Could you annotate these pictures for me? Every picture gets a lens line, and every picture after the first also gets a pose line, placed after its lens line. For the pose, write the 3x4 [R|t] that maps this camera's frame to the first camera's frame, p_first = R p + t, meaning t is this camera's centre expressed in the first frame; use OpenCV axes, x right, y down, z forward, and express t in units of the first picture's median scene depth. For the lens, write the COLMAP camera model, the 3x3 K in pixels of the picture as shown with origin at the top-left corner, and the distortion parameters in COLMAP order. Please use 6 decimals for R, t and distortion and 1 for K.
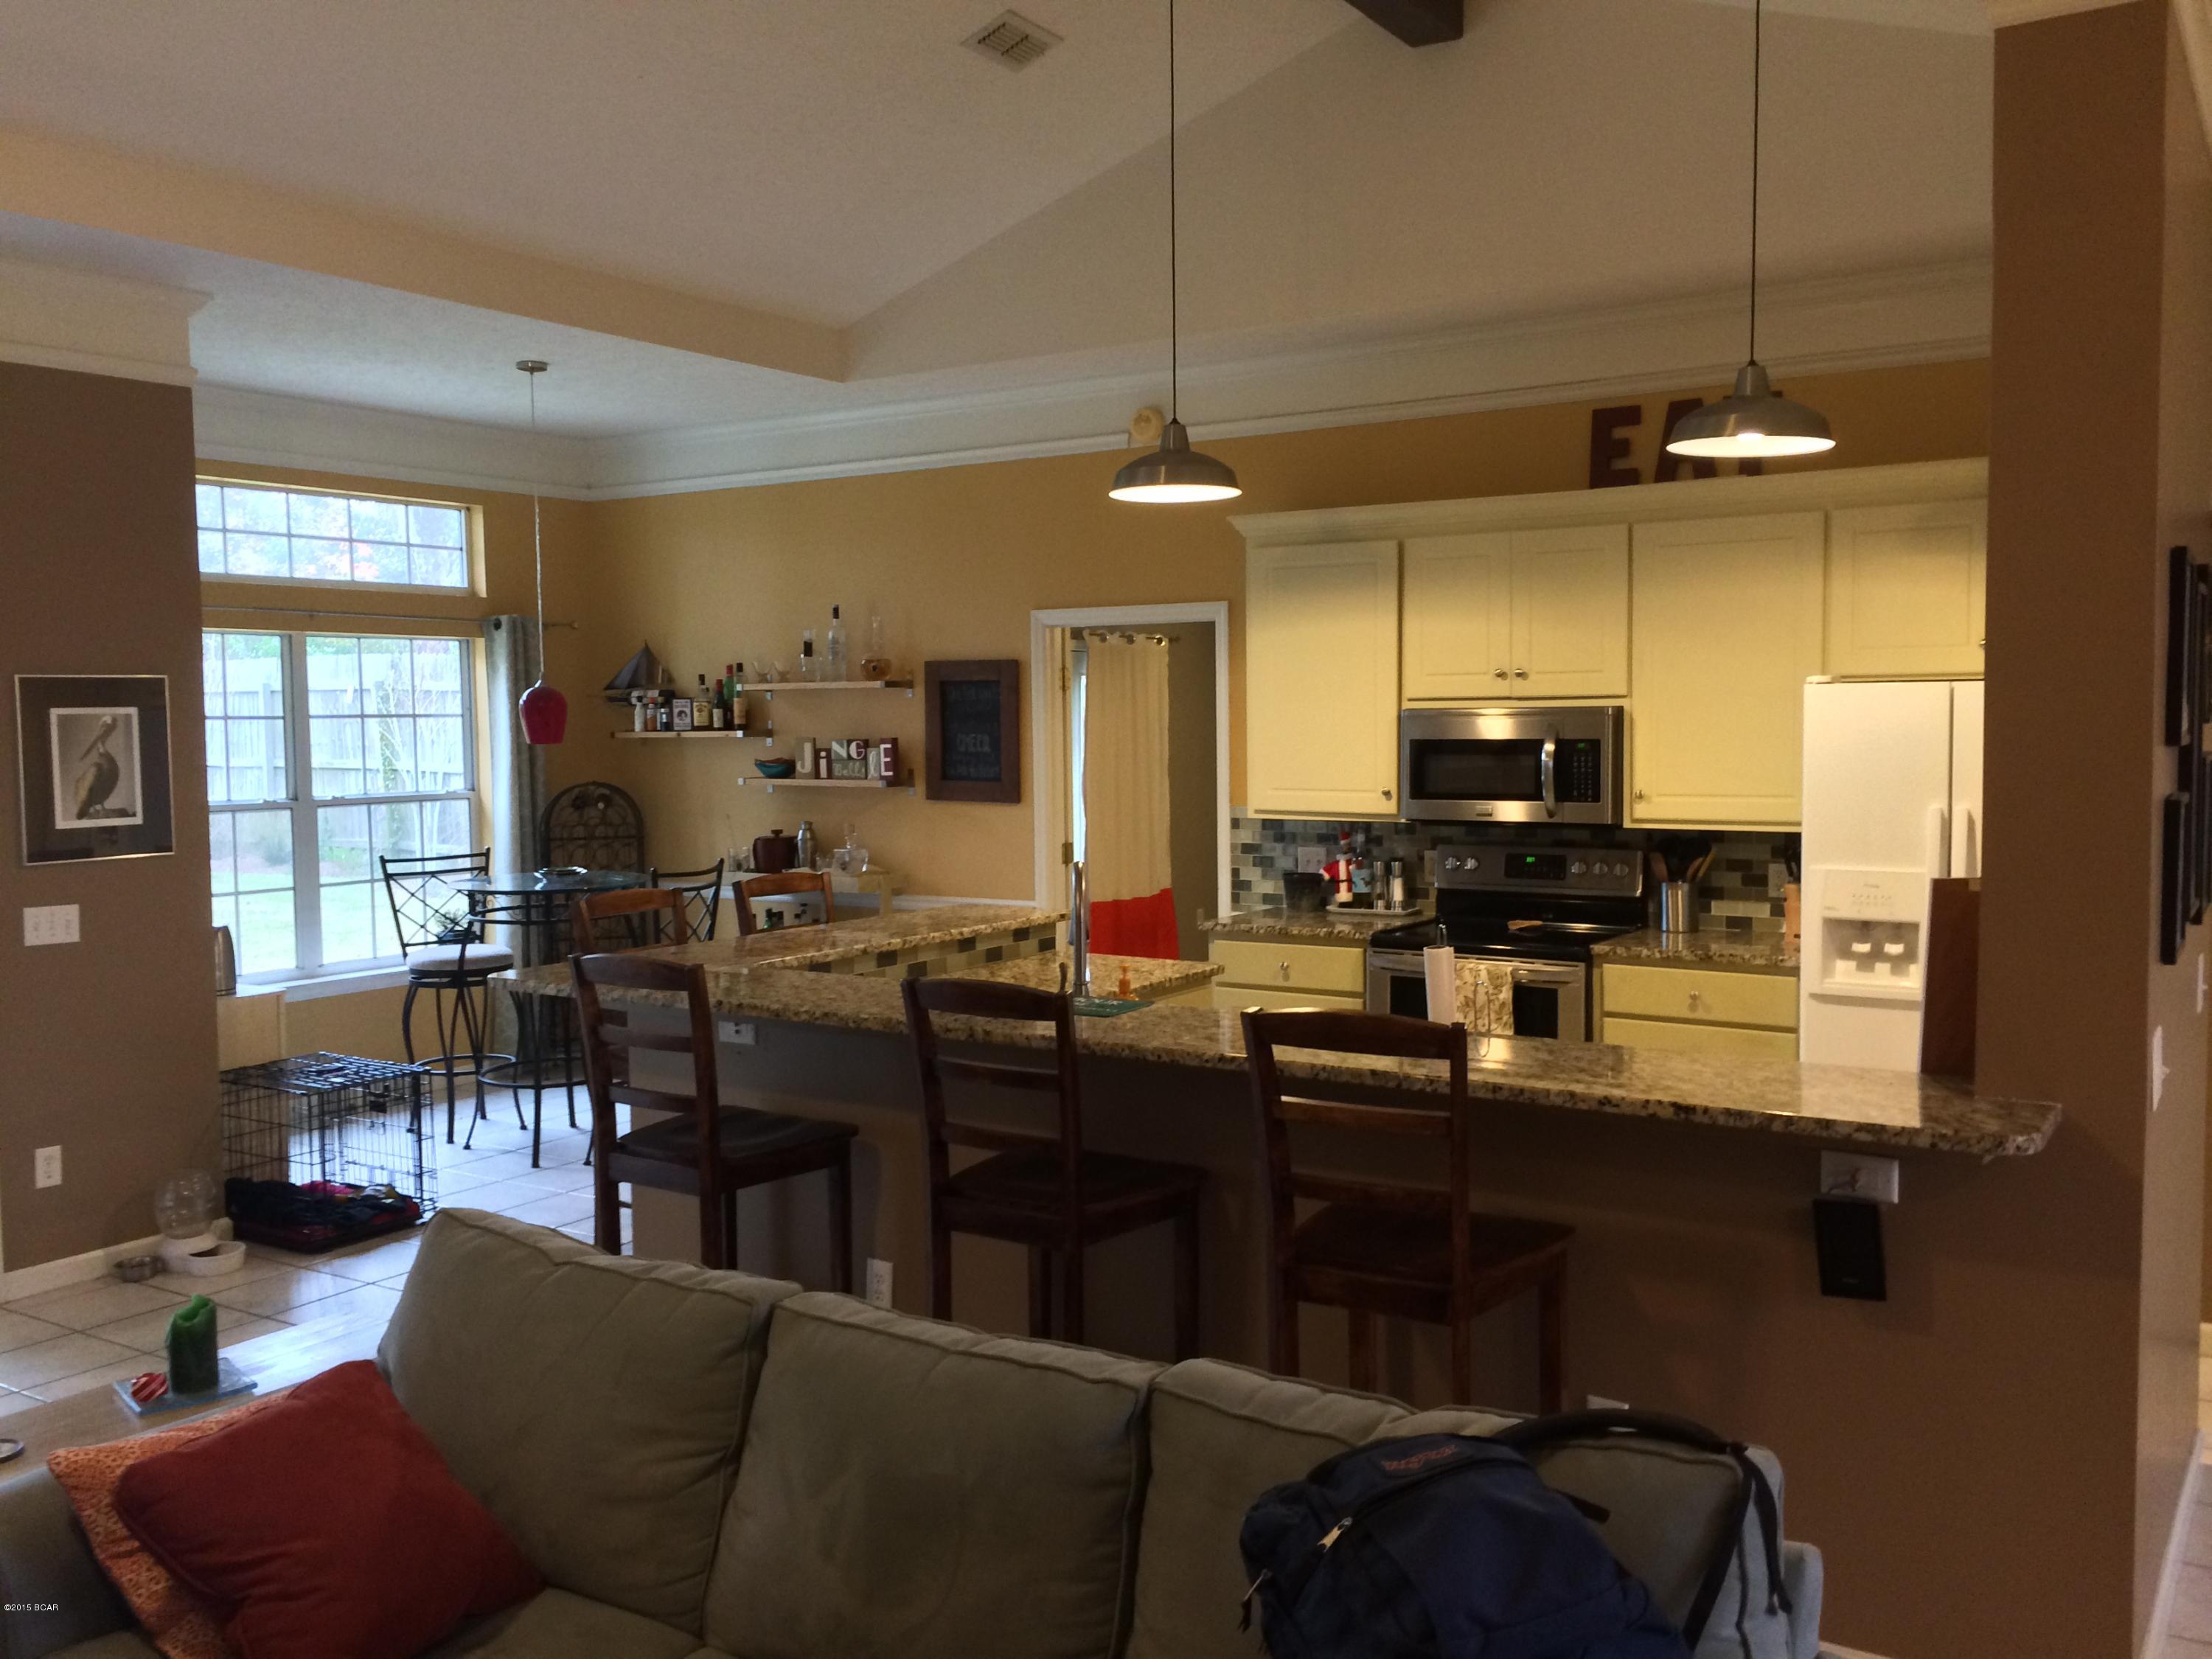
lens RADIAL K [[1896.4, 0, 1108.2], [0, 1896.4, 818.2], [0, 0, 1]] dist [0.067862, -0.064387]
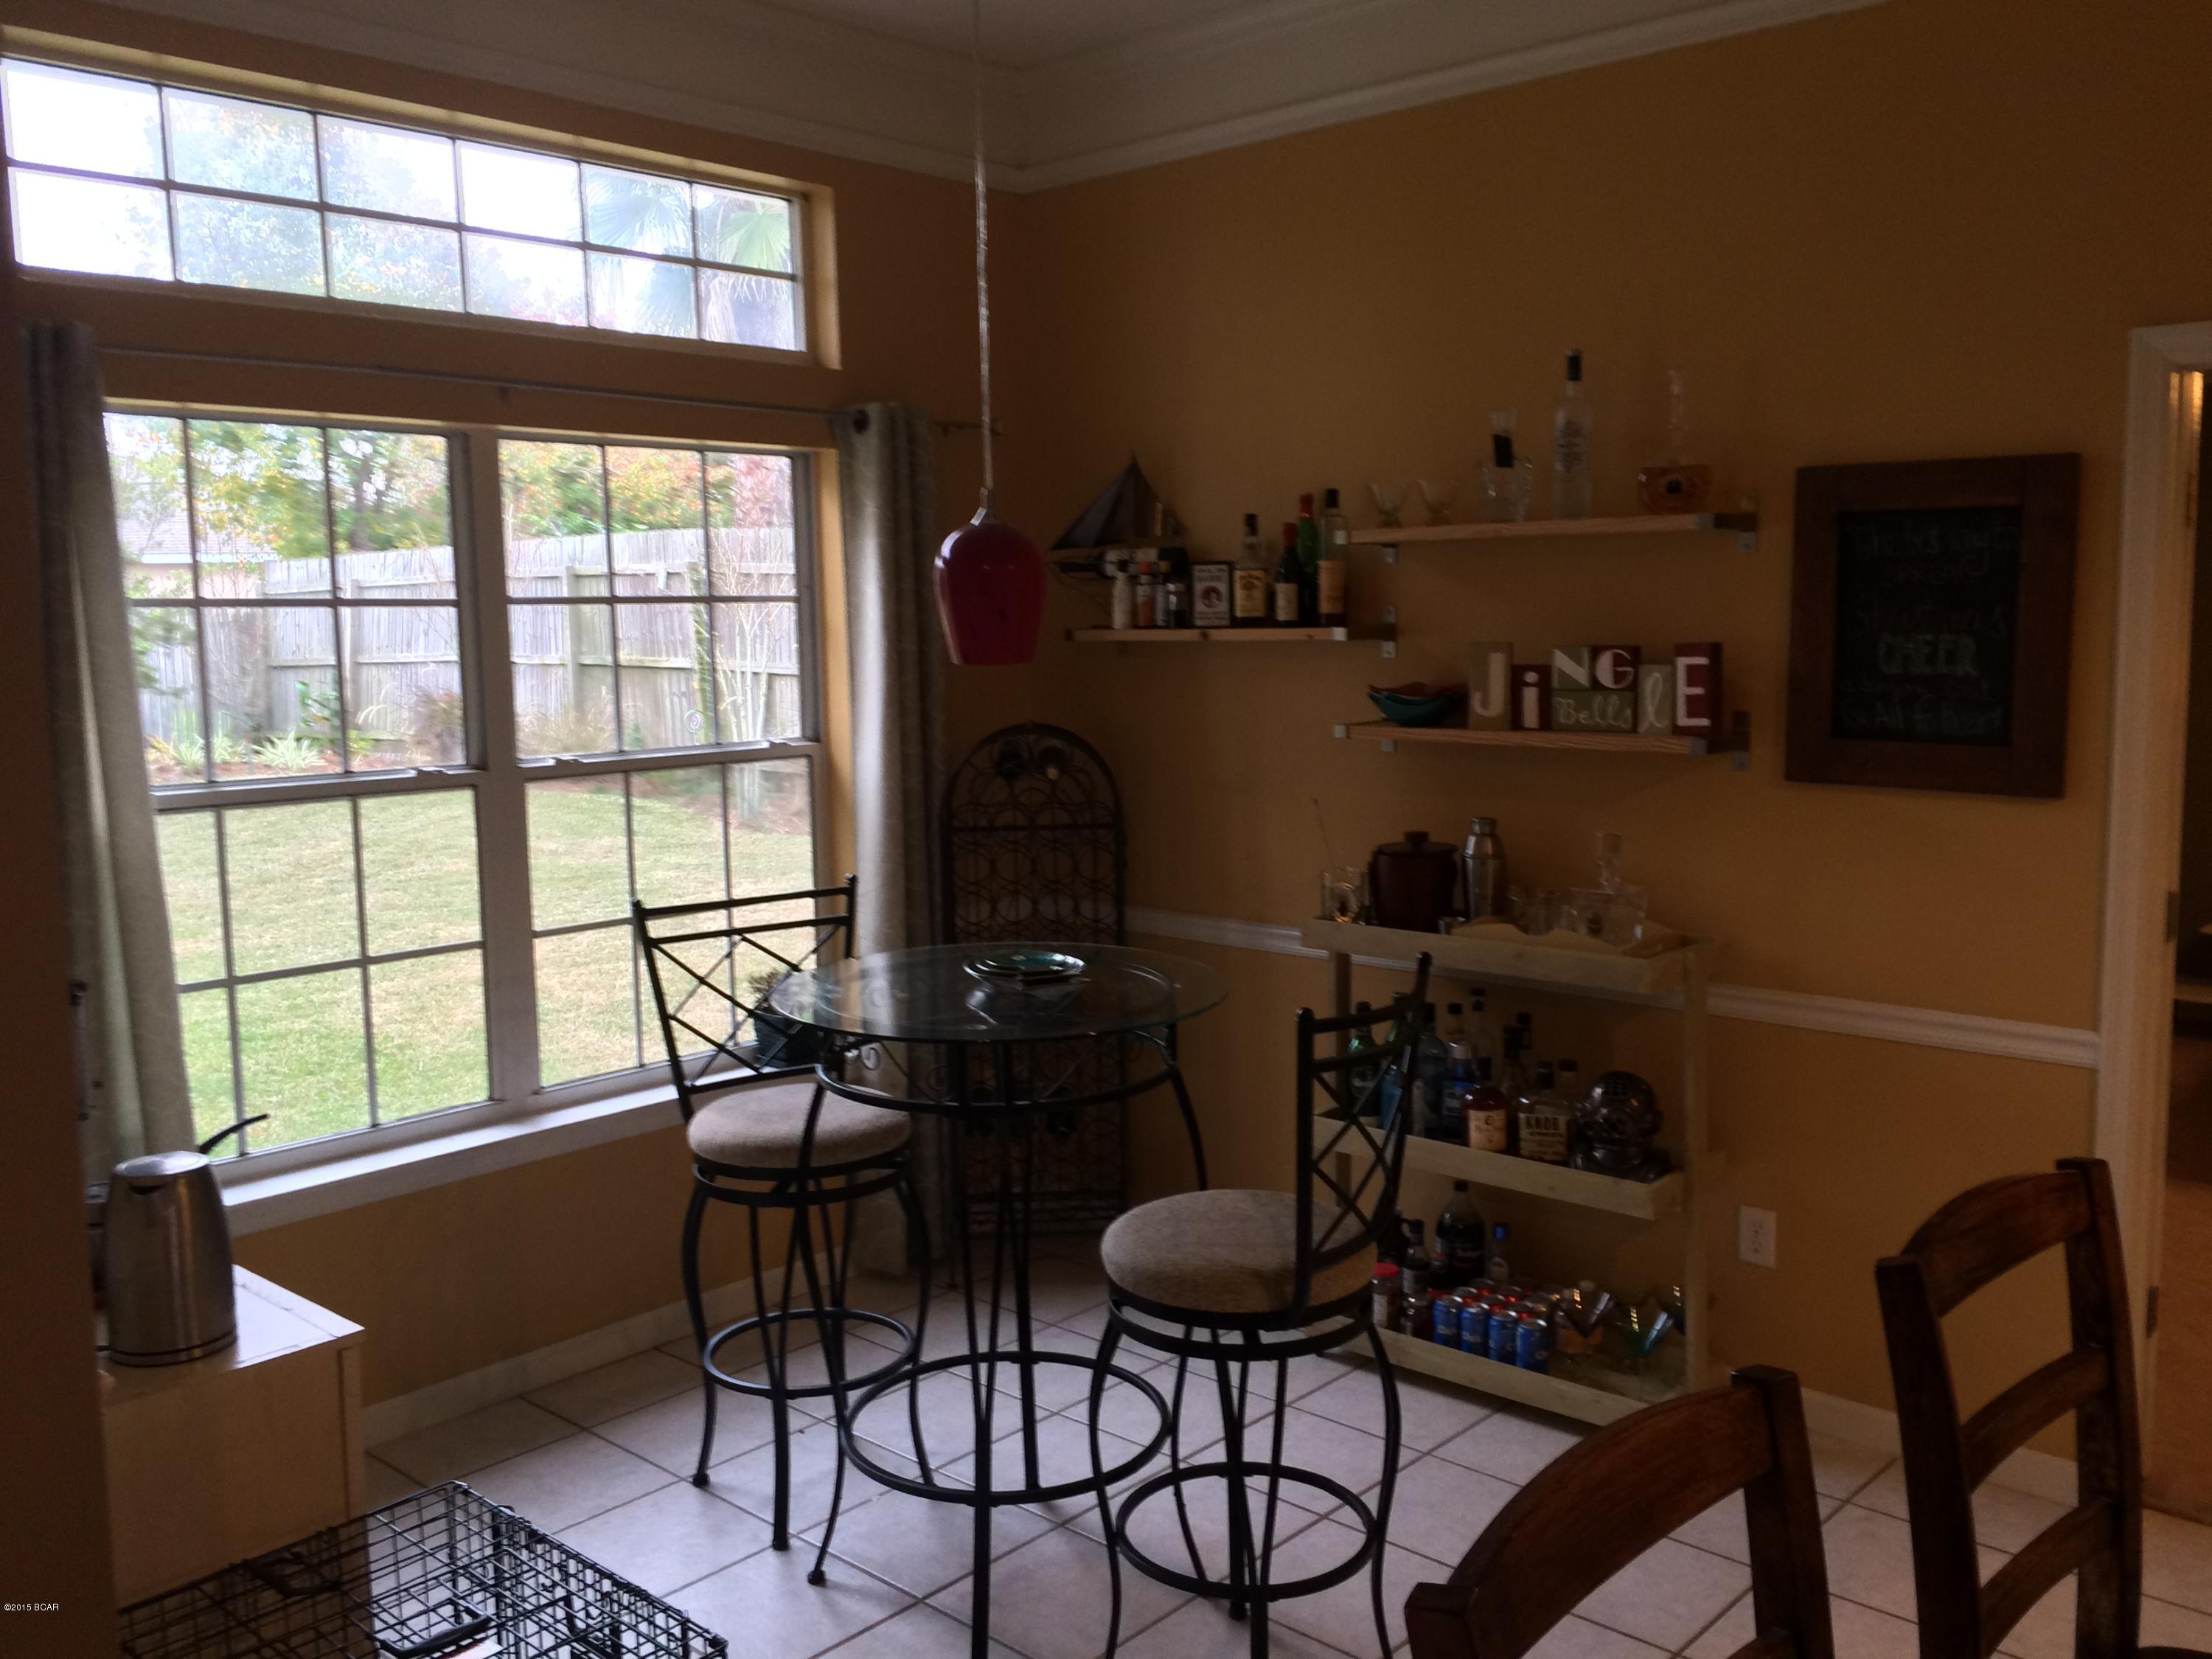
lens RADIAL K [[1896.4, 0, 1104.2], [0, 1896.4, 828.1], [0, 0, 1]] dist [0.067862, -0.064387]
pose [[0.987149, 0.016056, -0.158994, -0.176059], [-0.005900, 0.997923, 0.064148, -0.025705], [0.159694, -0.062385, 0.985193, 0.509852]]
